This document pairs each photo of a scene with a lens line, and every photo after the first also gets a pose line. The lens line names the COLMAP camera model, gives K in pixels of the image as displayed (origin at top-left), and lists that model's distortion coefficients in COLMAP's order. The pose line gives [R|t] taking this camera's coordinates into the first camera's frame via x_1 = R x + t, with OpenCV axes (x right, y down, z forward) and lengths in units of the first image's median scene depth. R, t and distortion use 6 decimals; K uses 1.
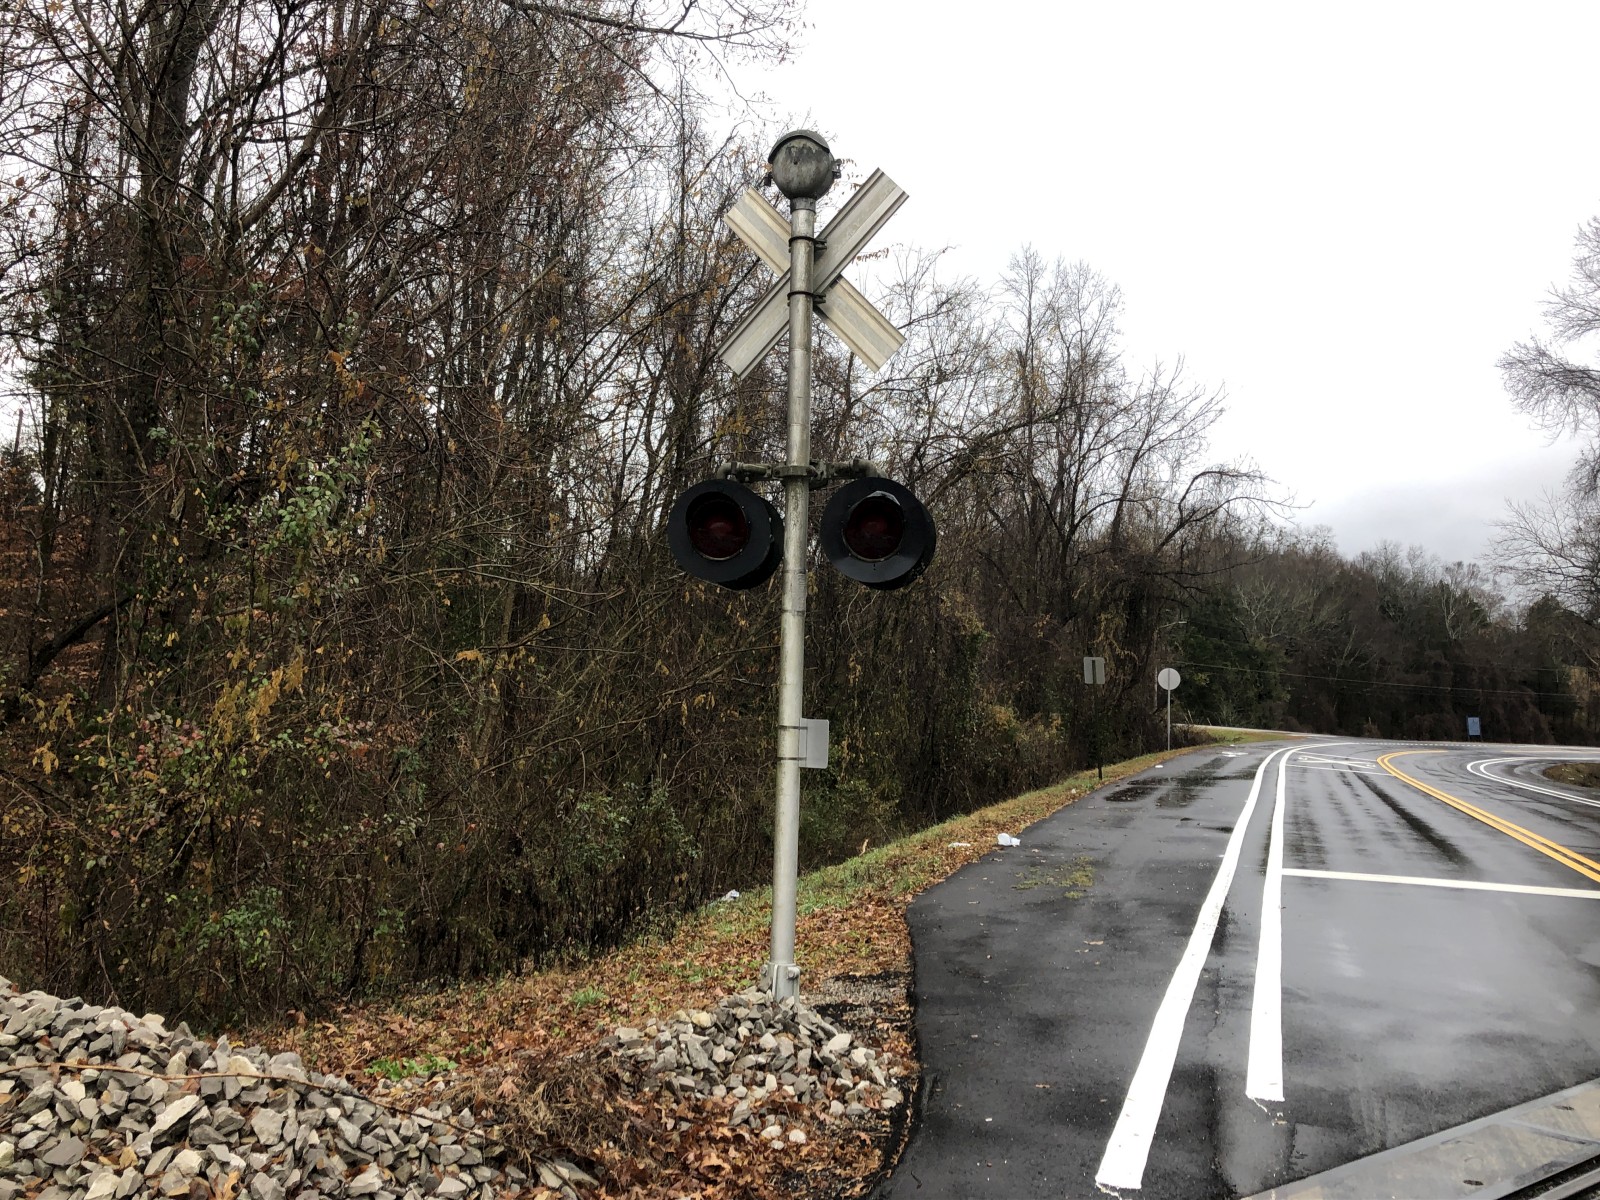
lens RADIAL K [[1369.5, 0, 800.0], [0, 1369.5, 600.0], [0, 0, 1]] dist [0.009645, 0.005058]
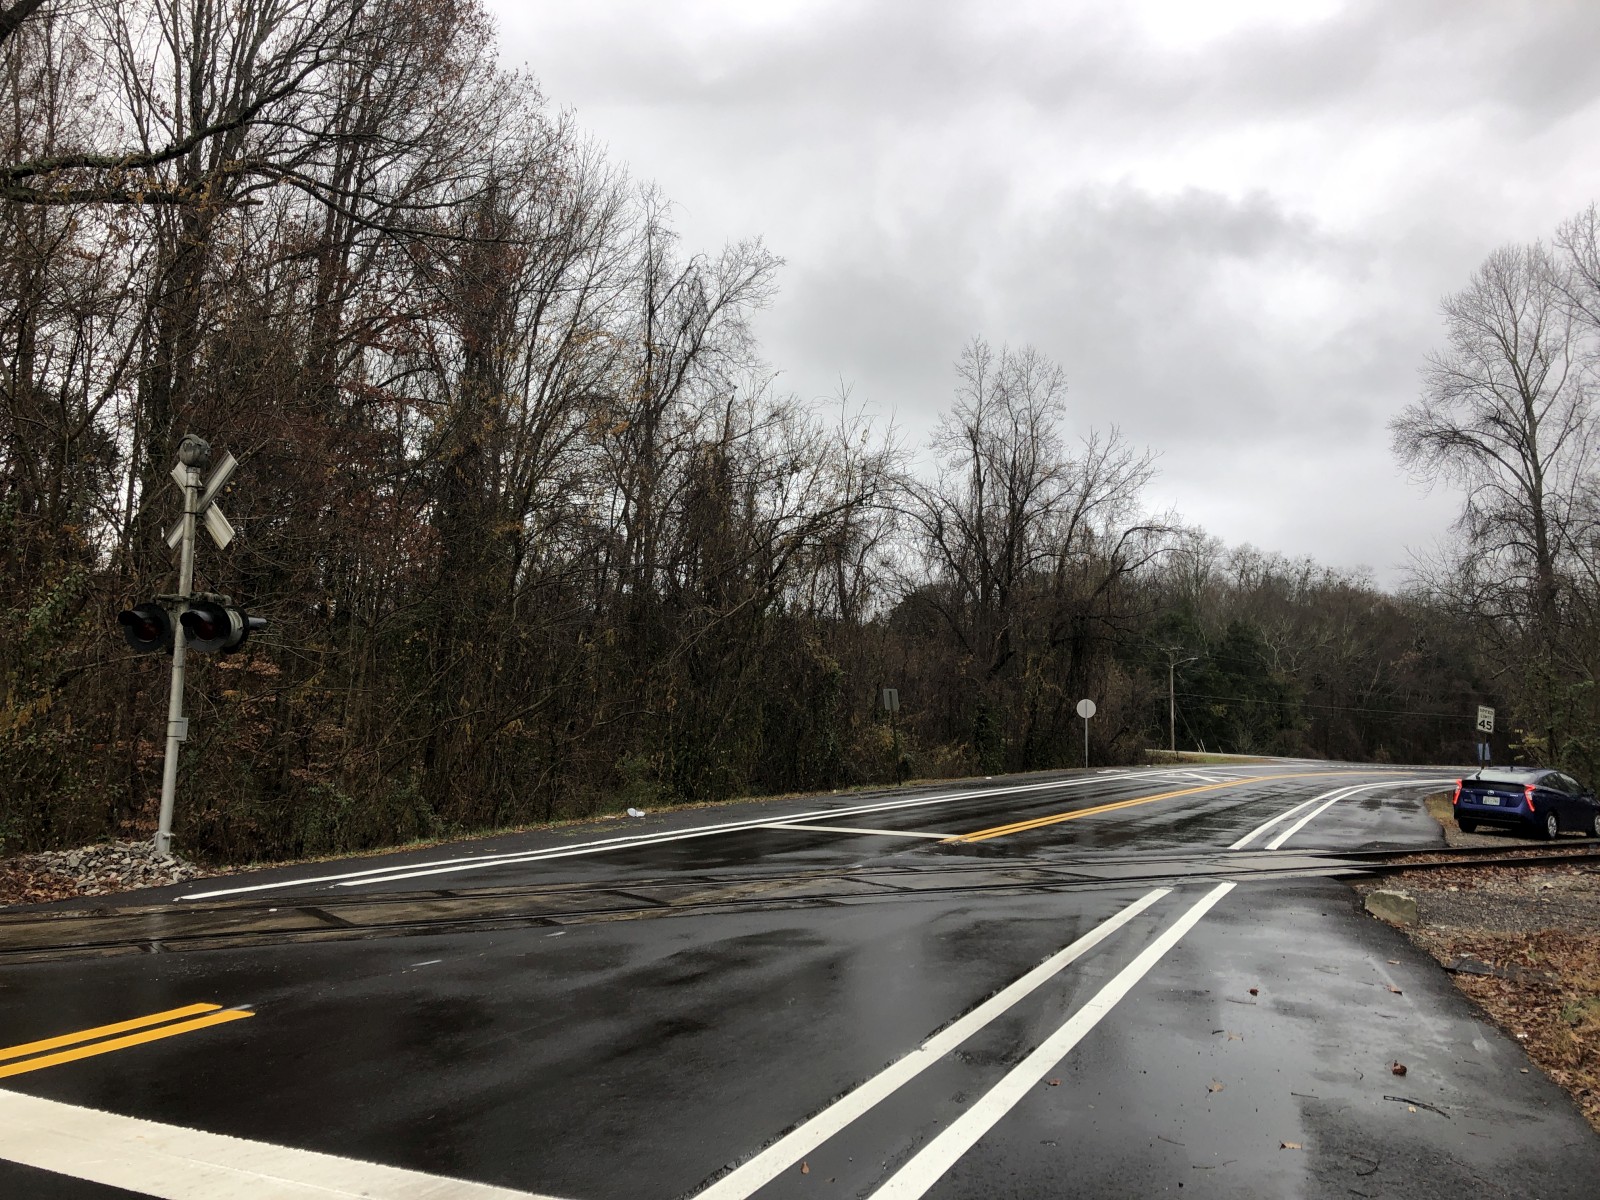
lens RADIAL K [[1271.5, 0, 800.0], [0, 1271.5, 600.0], [0, 0, 1]] dist [0.031564, 0.004947]
pose [[0.995967, -0.022115, -0.086950, 0.106930], [0.019070, 0.999181, -0.035696, -0.000327], [0.087669, 0.033894, 0.995573, -0.082454]]
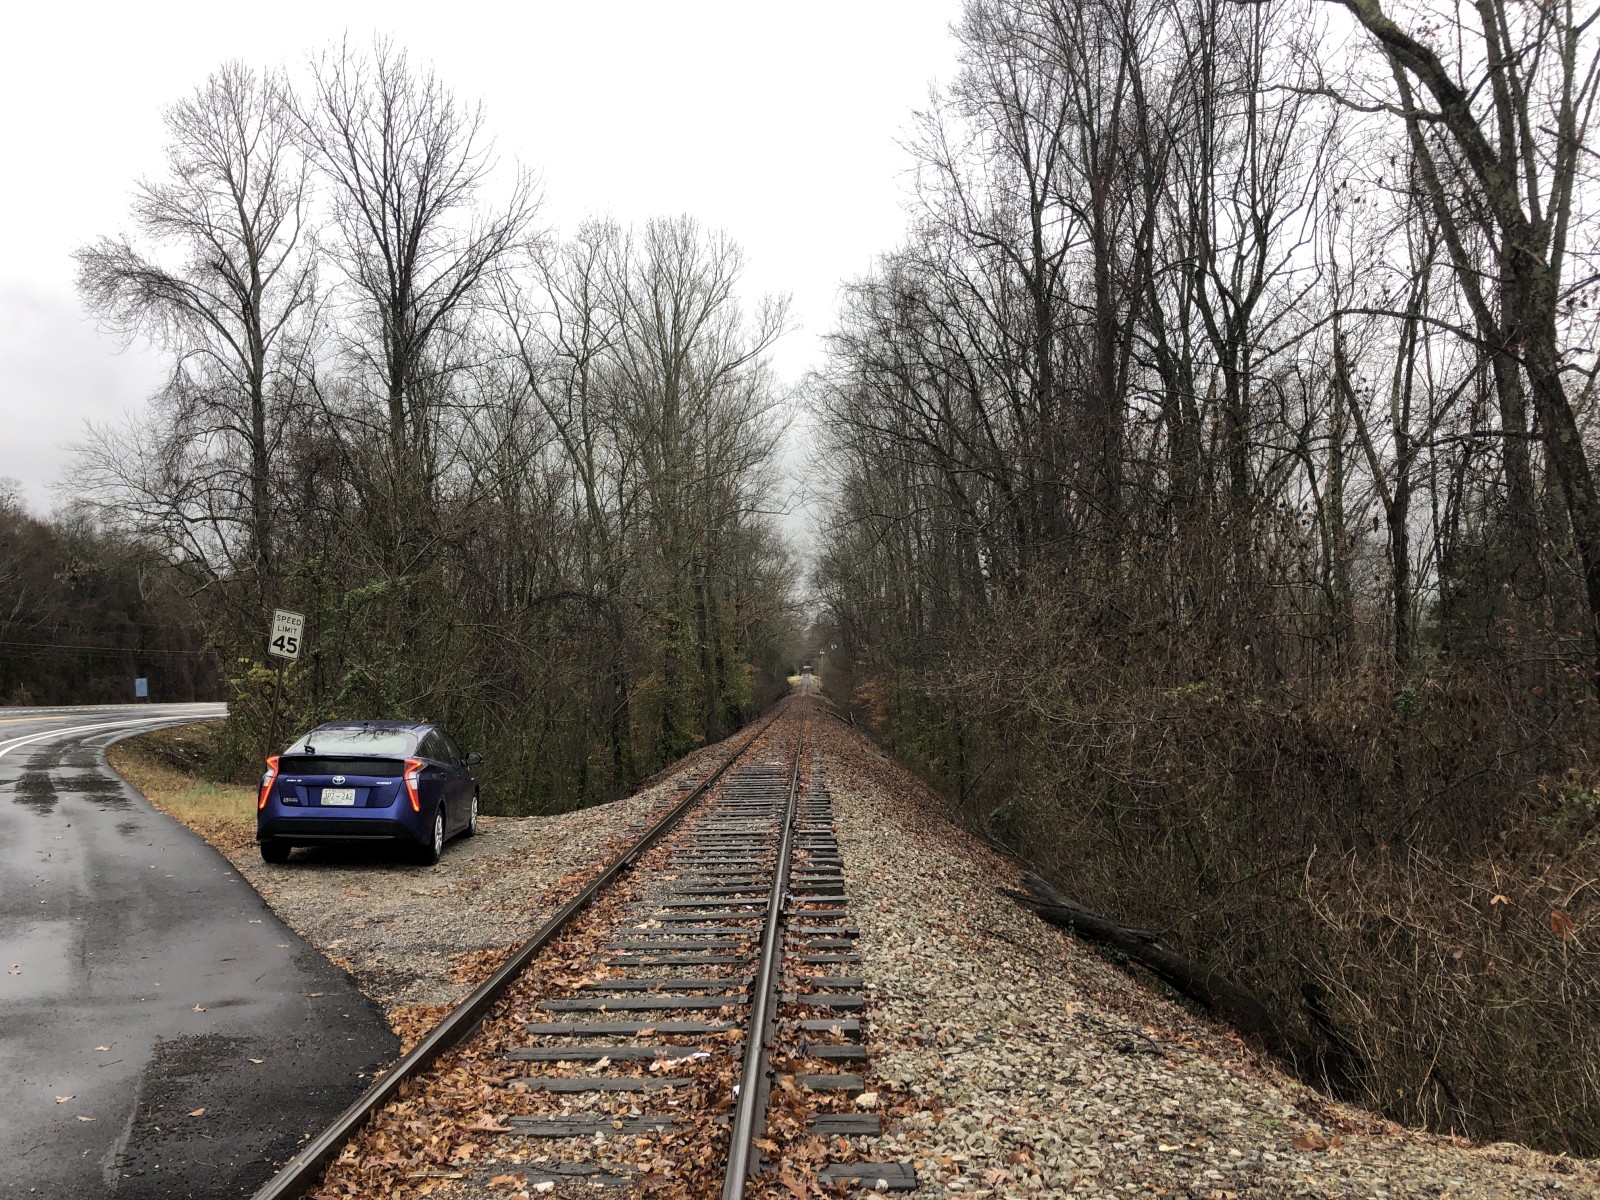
lens RADIAL K [[1265.0, 0, 800.0], [0, 1265.0, 600.0], [0, 0, 1]] dist [0.002871, 0.002387]
pose [[0.629187, 0.013952, 0.777129, 0.177372], [-0.031199, 0.999486, 0.007316, 0.017999], [-0.776628, -0.028849, 0.629299, 0.152201]]
